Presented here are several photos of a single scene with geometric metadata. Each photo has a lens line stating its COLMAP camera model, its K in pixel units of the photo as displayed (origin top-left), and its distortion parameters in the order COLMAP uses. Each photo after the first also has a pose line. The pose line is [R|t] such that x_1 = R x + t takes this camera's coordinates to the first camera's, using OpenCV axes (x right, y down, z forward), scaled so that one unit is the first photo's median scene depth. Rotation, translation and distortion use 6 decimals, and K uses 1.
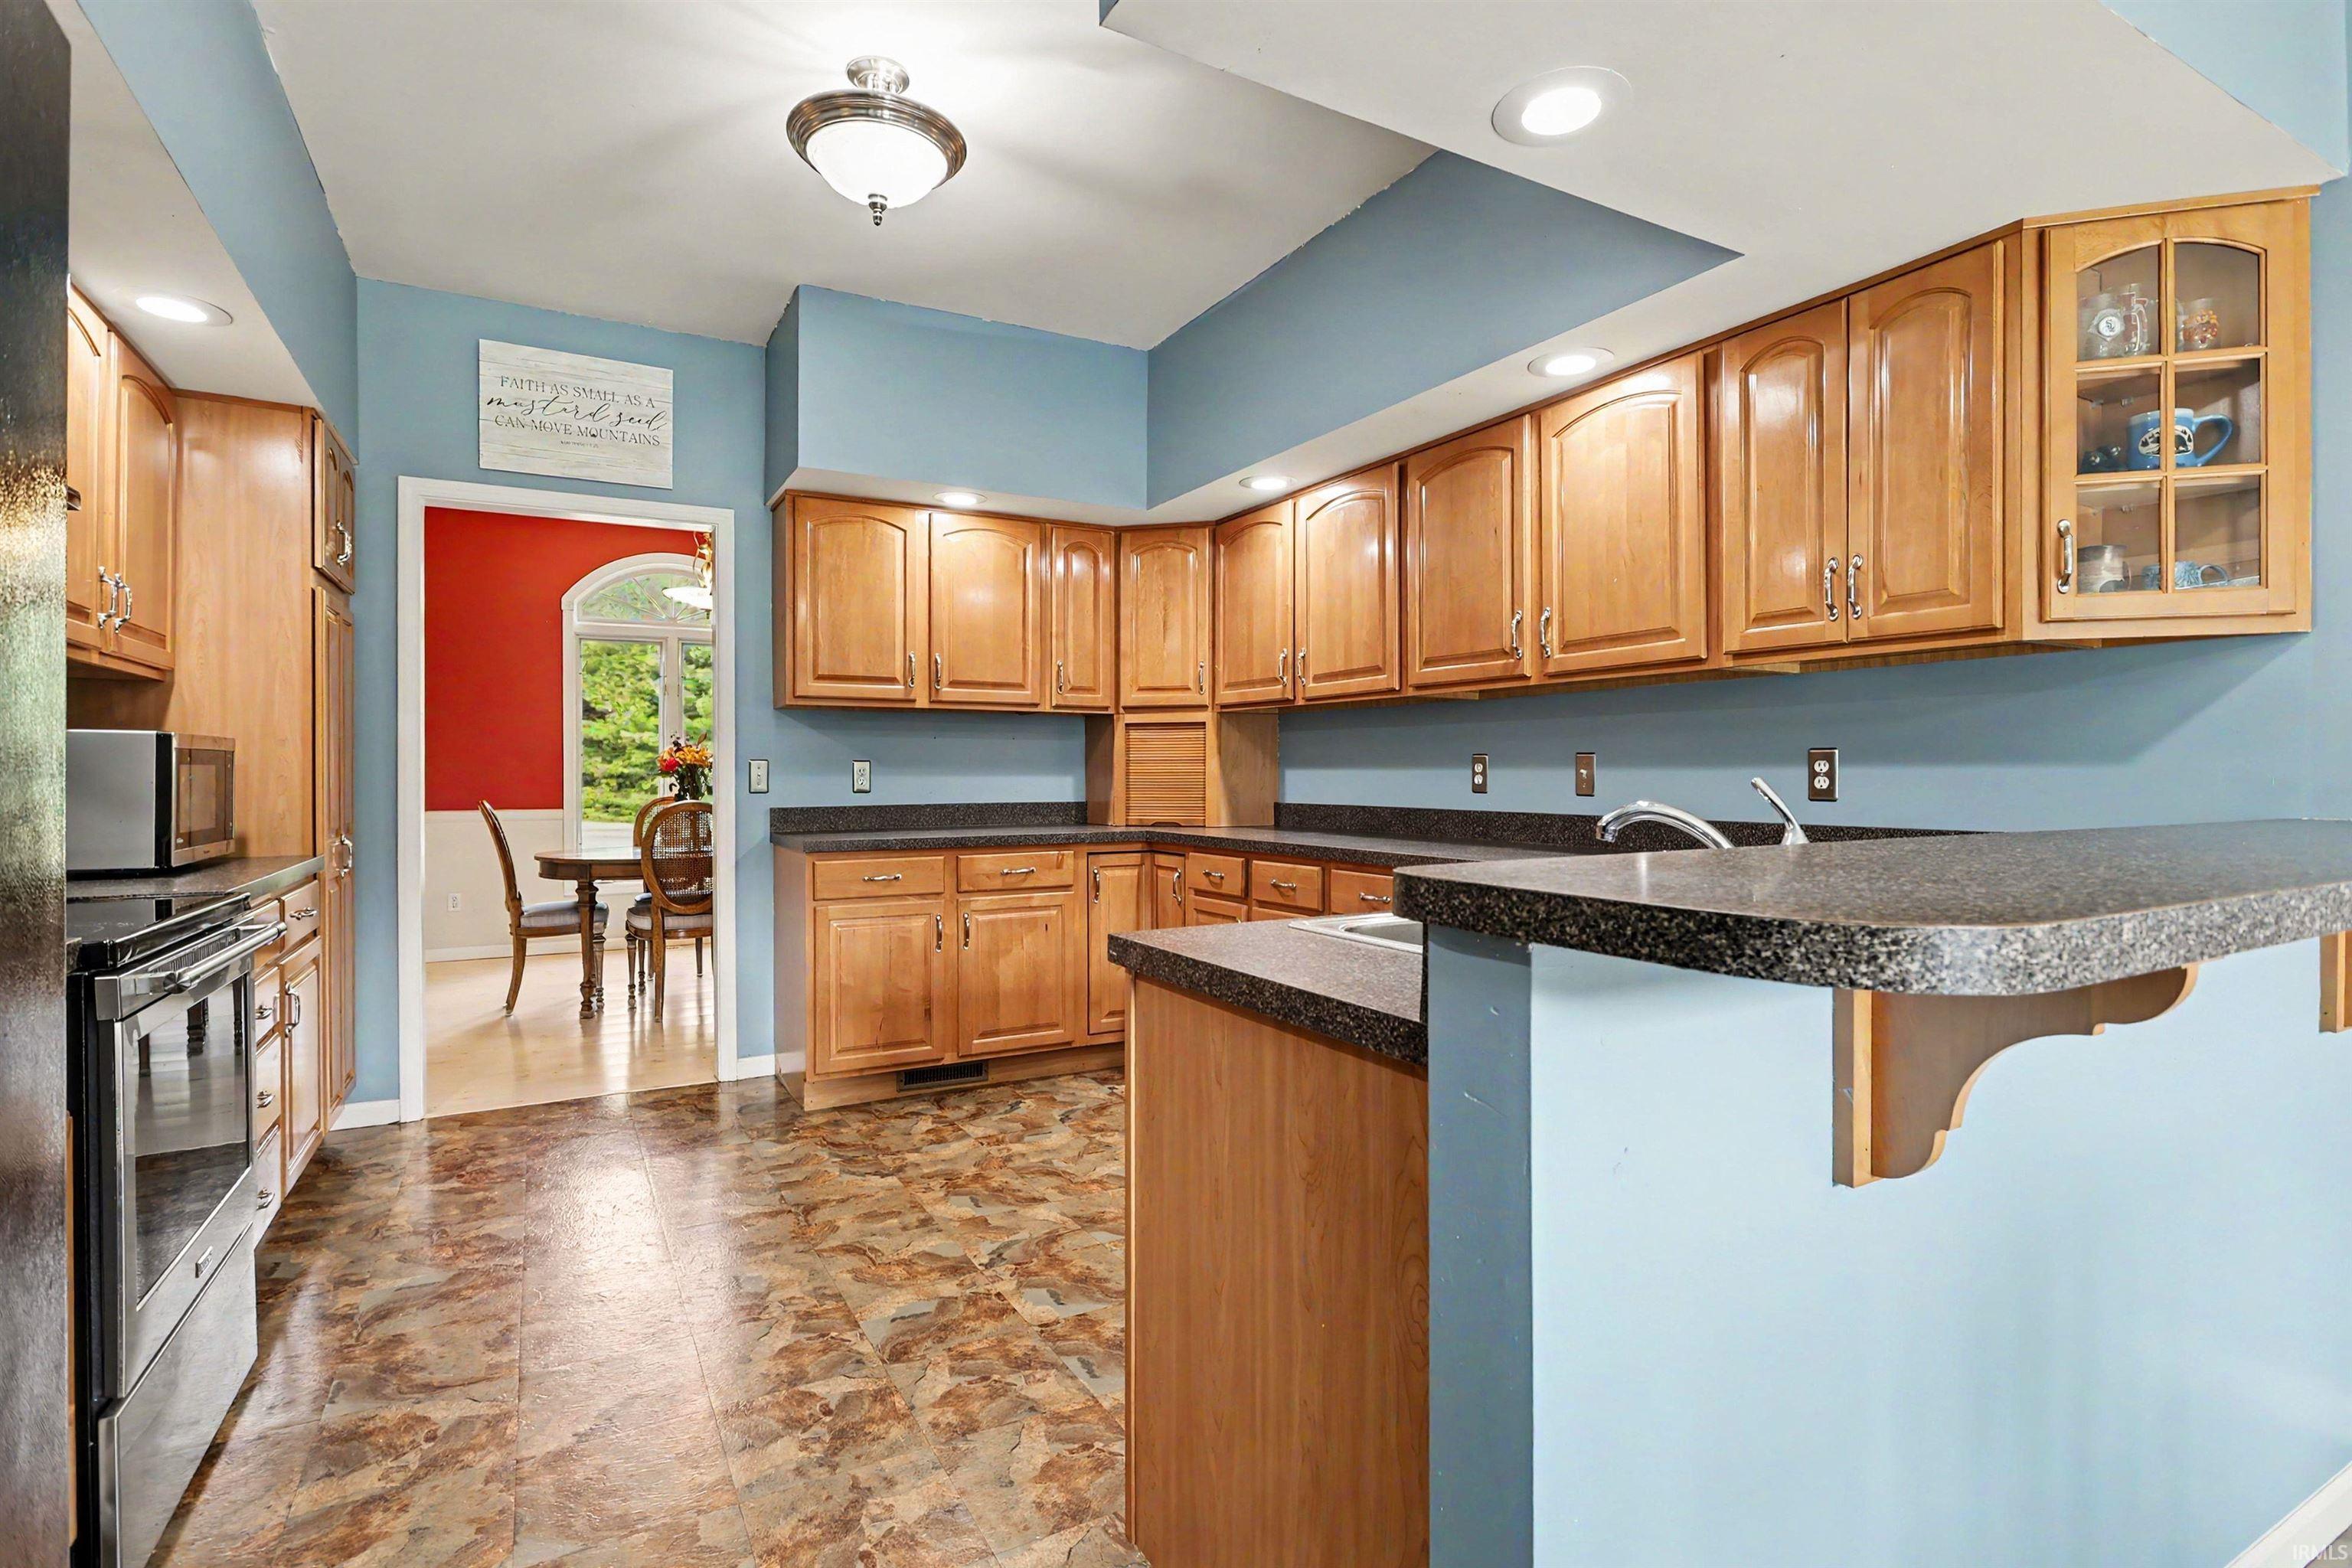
lens RADIAL K [[1147.6, 0, 1176.0], [0, 1147.6, 757.0], [0, 0, 1]] dist [-0.005290, 0.004985]
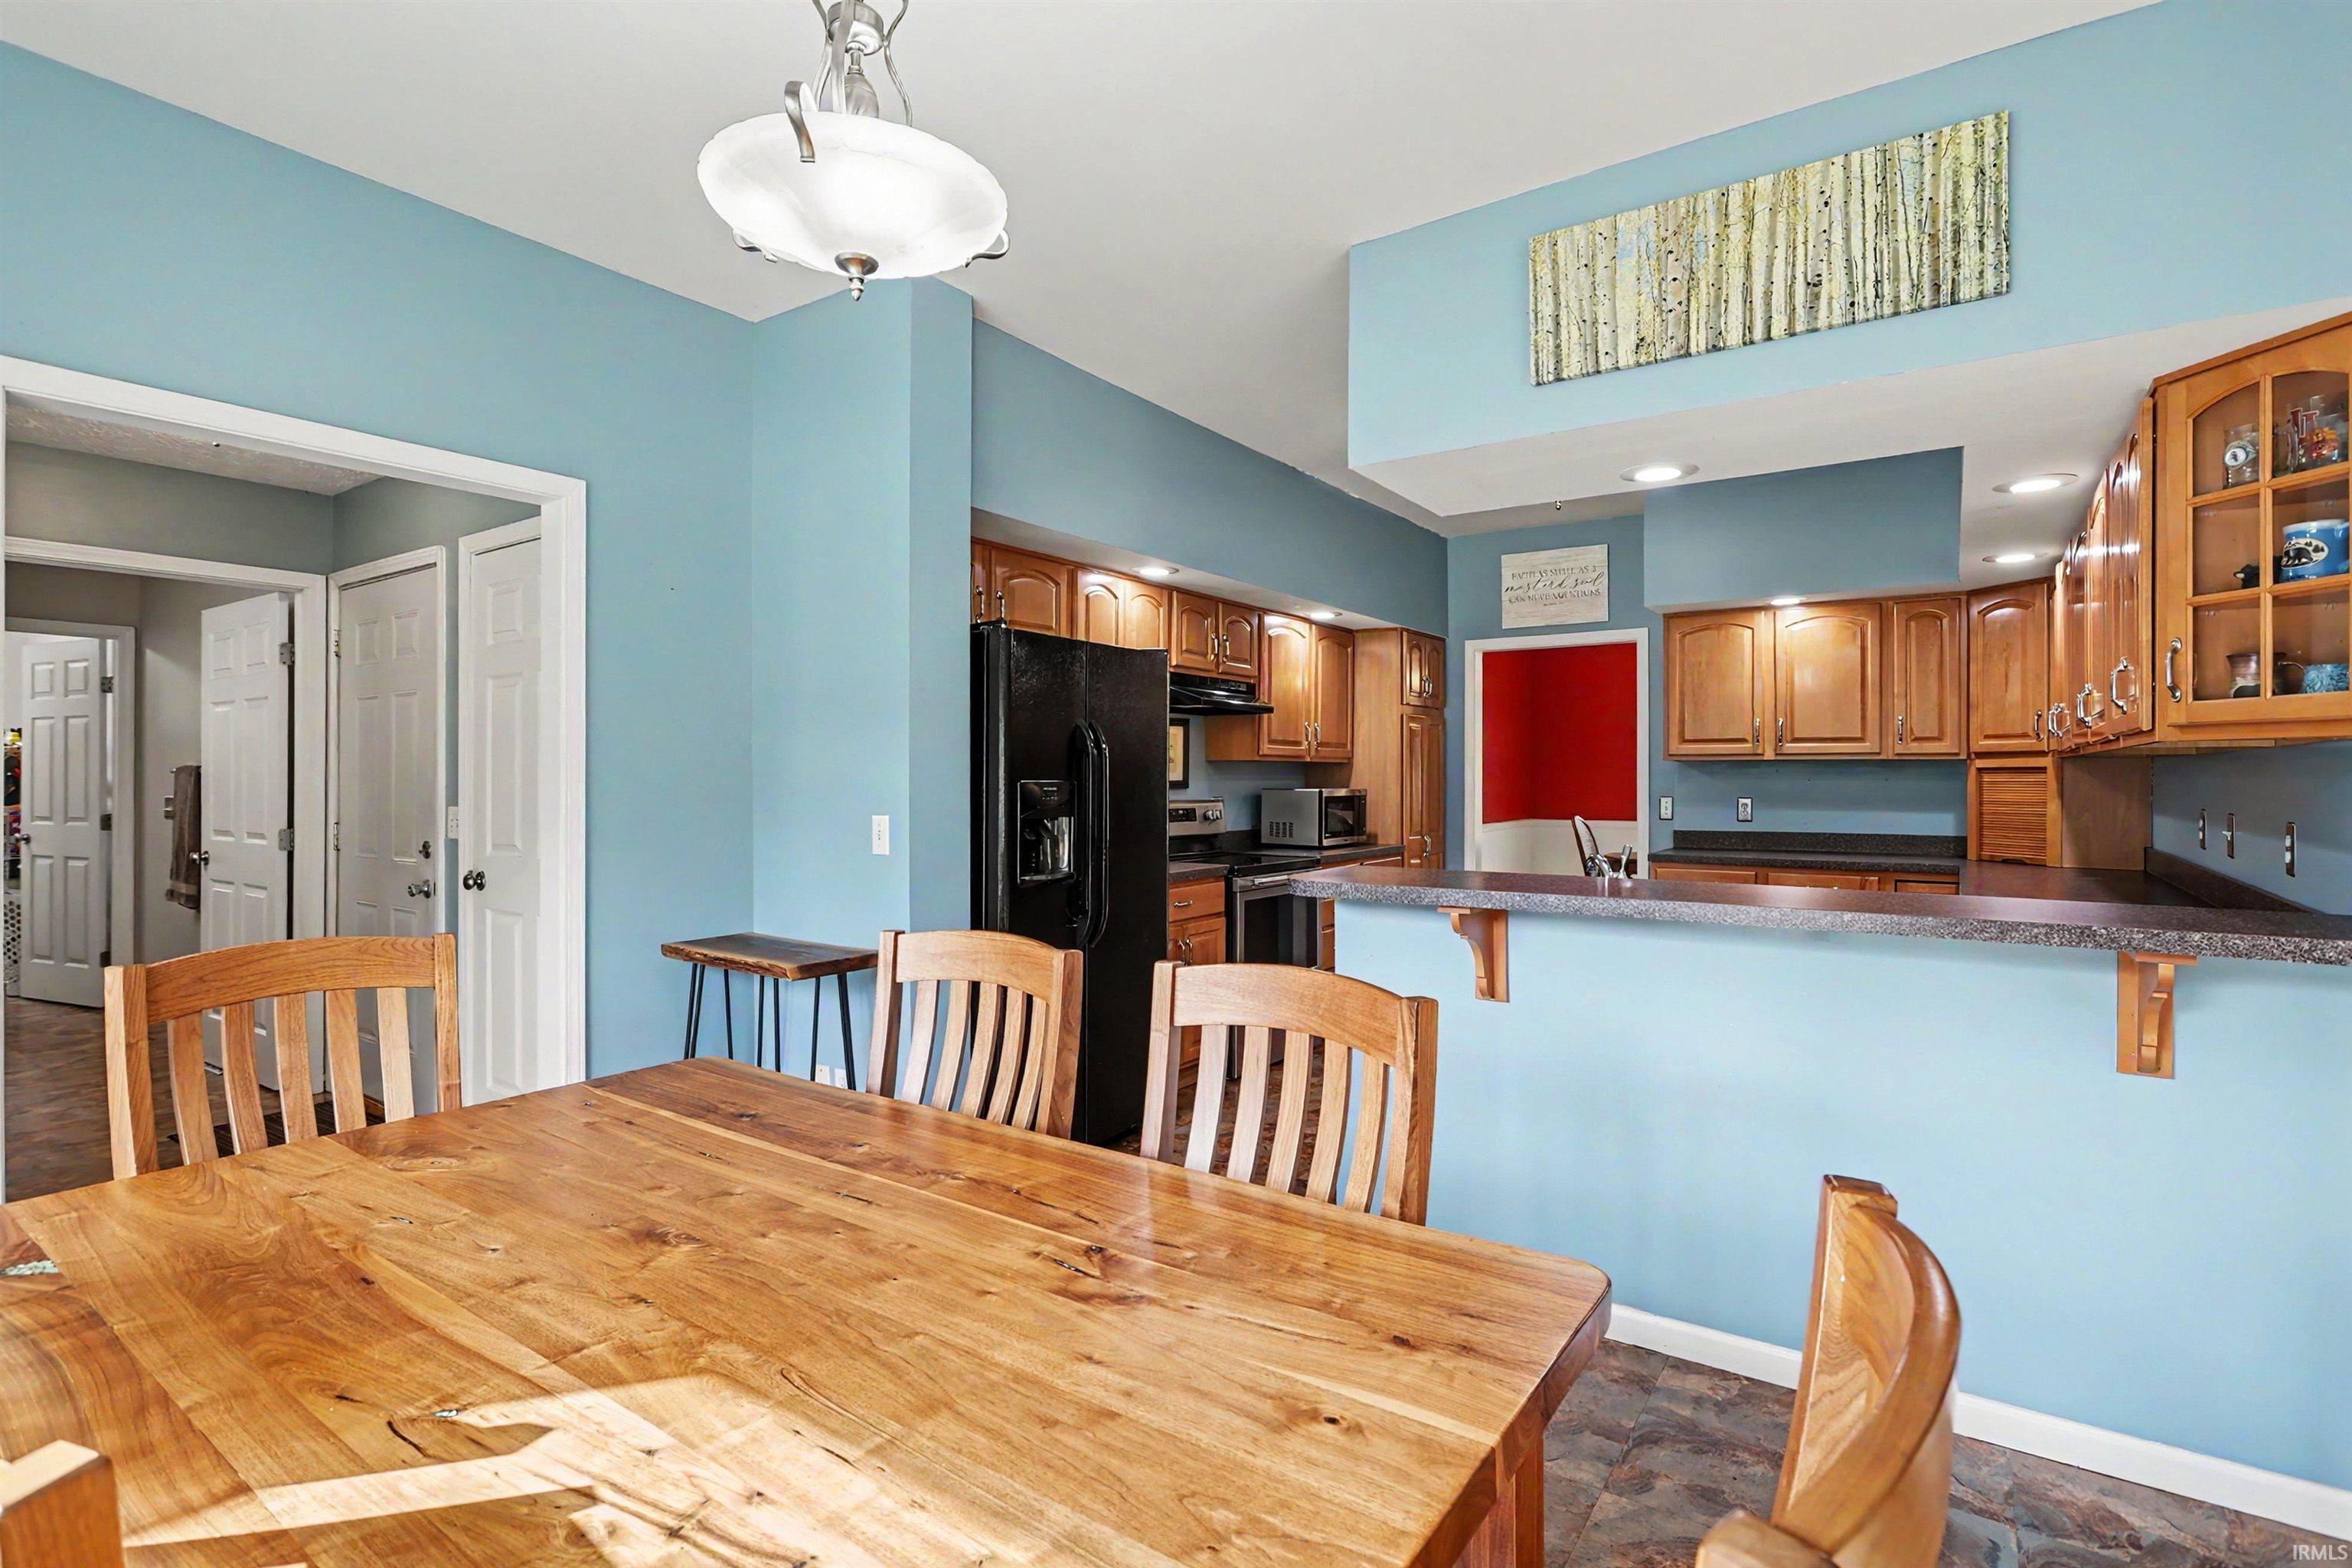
lens RADIAL K [[1147.6, 0, 1199.9], [0, 1147.6, 776.0], [0, 0, 1]] dist [-0.005290, 0.004985]
pose [[0.460102, 0.003217, -0.887860, 0.882941], [0.010861, 0.999898, 0.009251, -0.058800], [0.887800, -0.013899, 0.460020, -0.262913]]
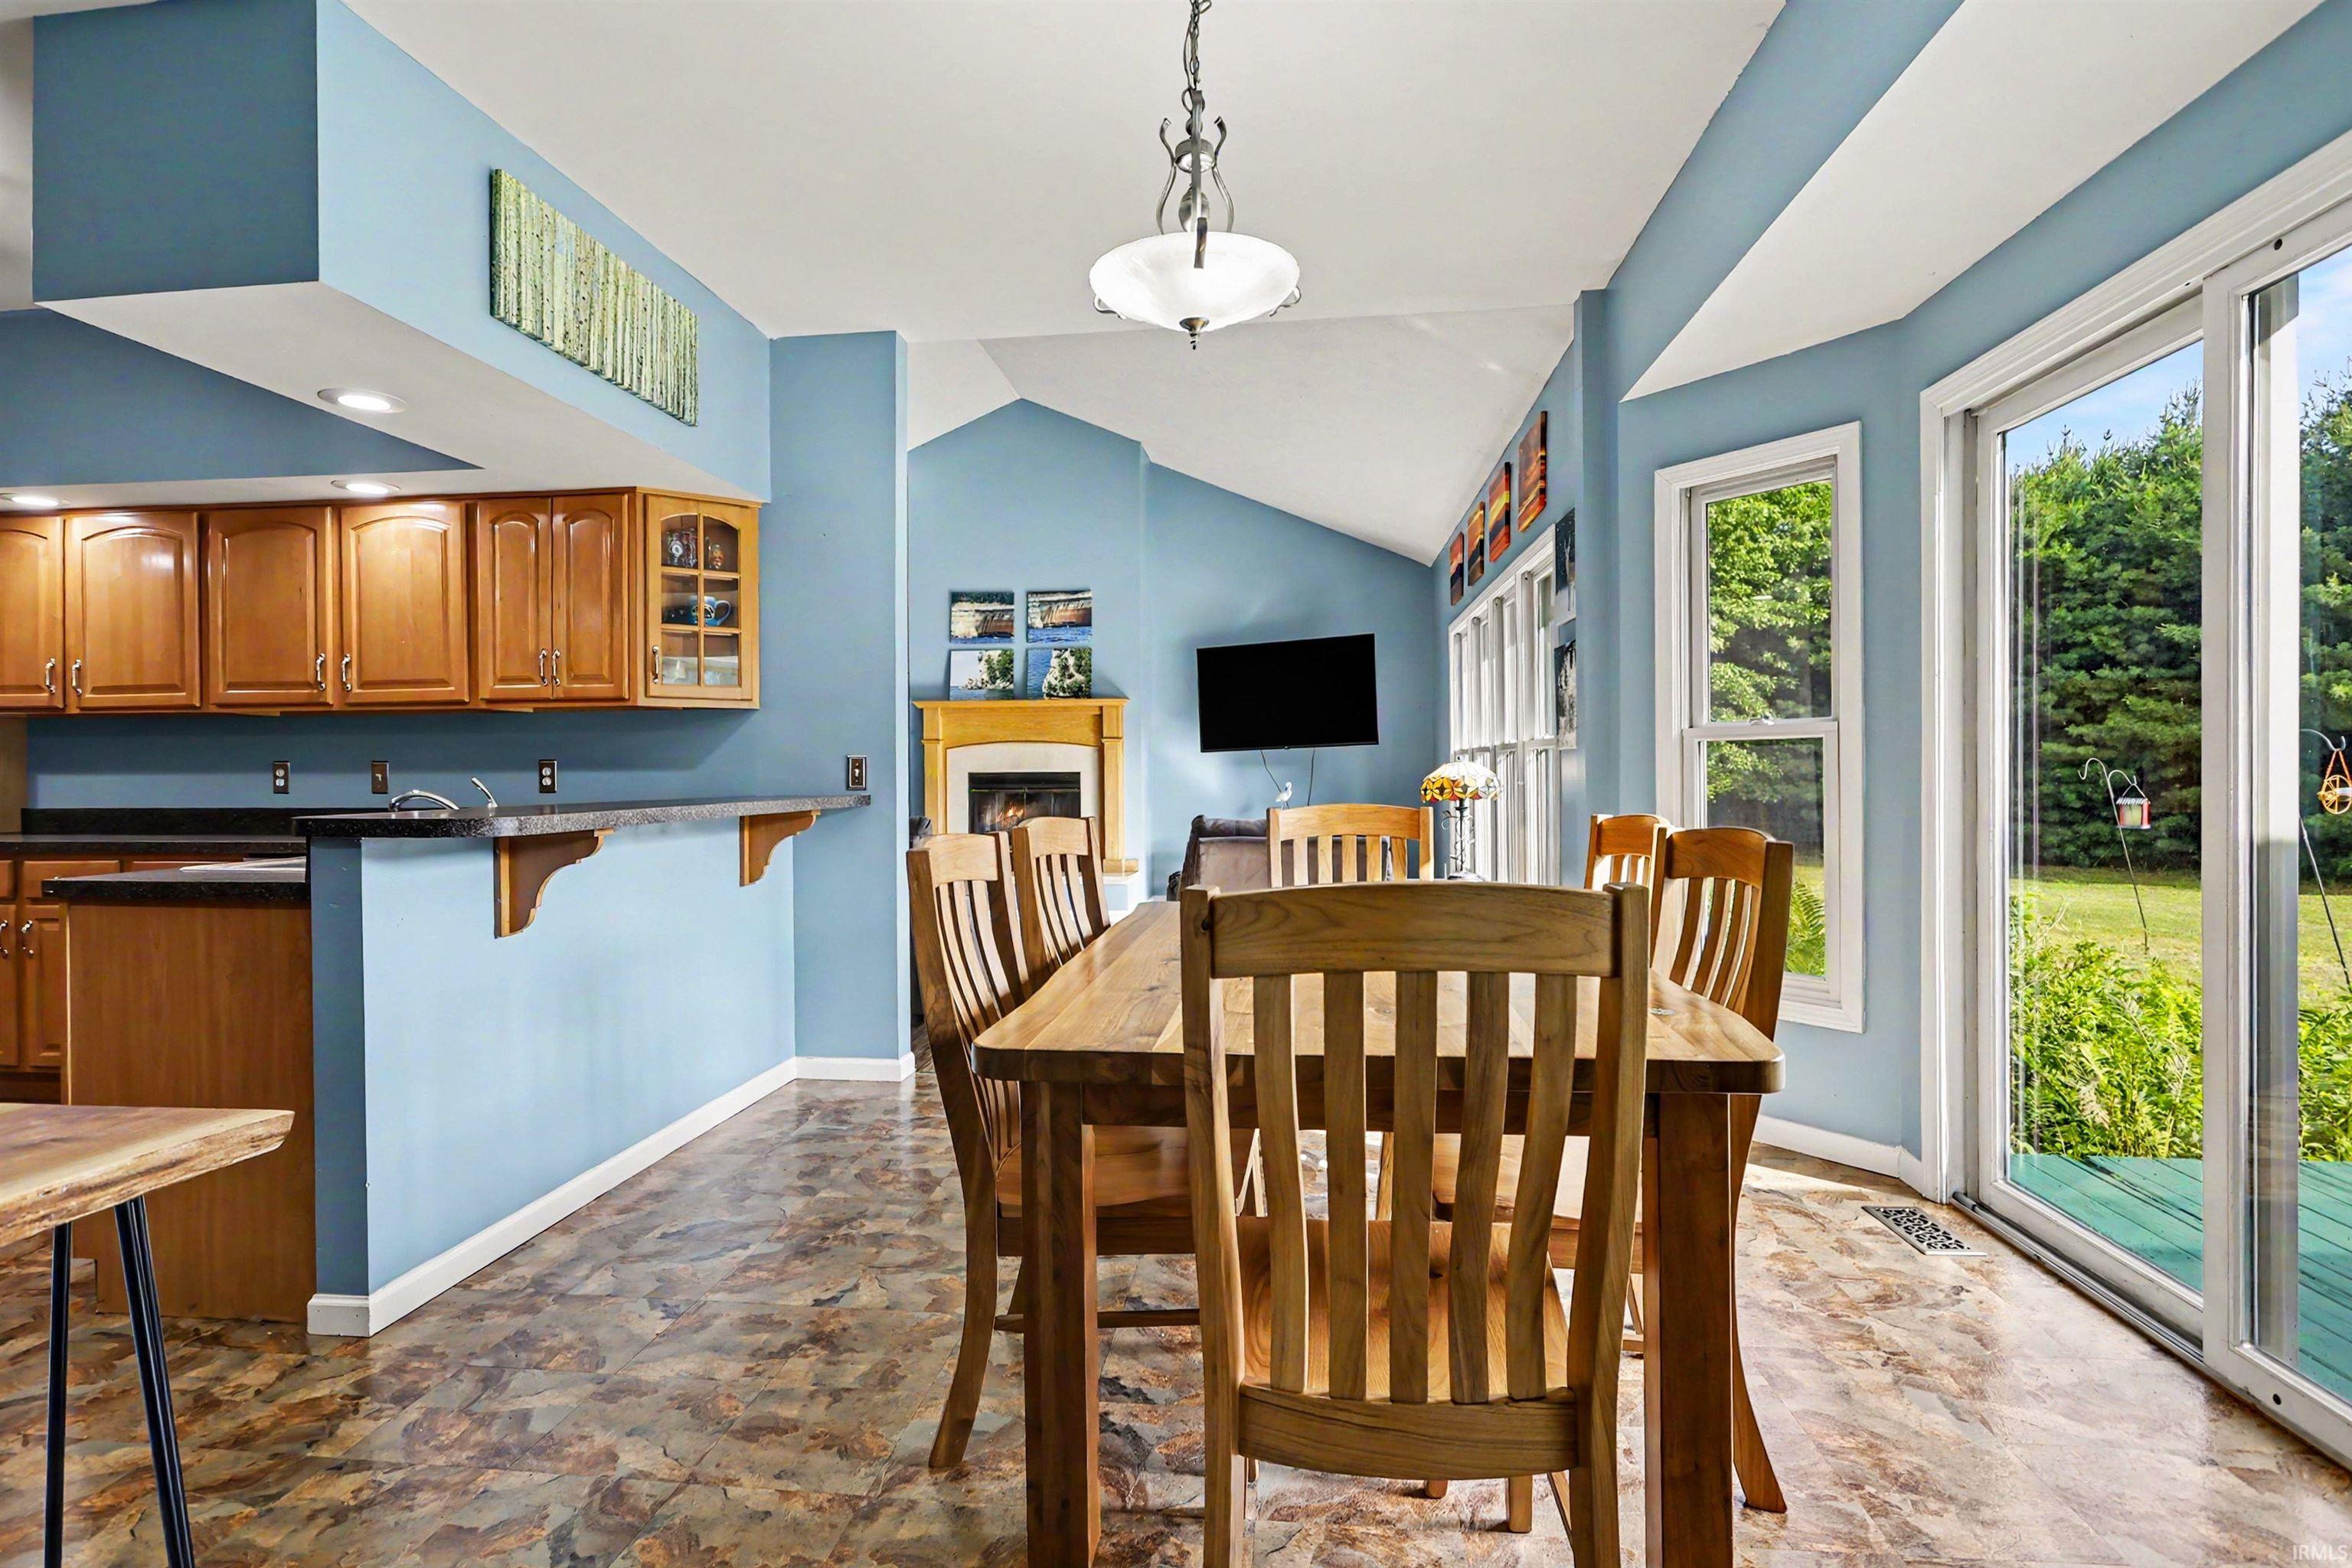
lens RADIAL K [[1147.6, 0, 1137.8], [0, 1147.6, 781.0], [0, 0, 1]] dist [-0.005290, 0.004985]
pose [[0.596401, -0.009750, 0.802628, -0.204890], [-0.006287, 0.999839, 0.016818, -0.008994], [-0.802662, -0.015076, 0.596243, -0.552185]]
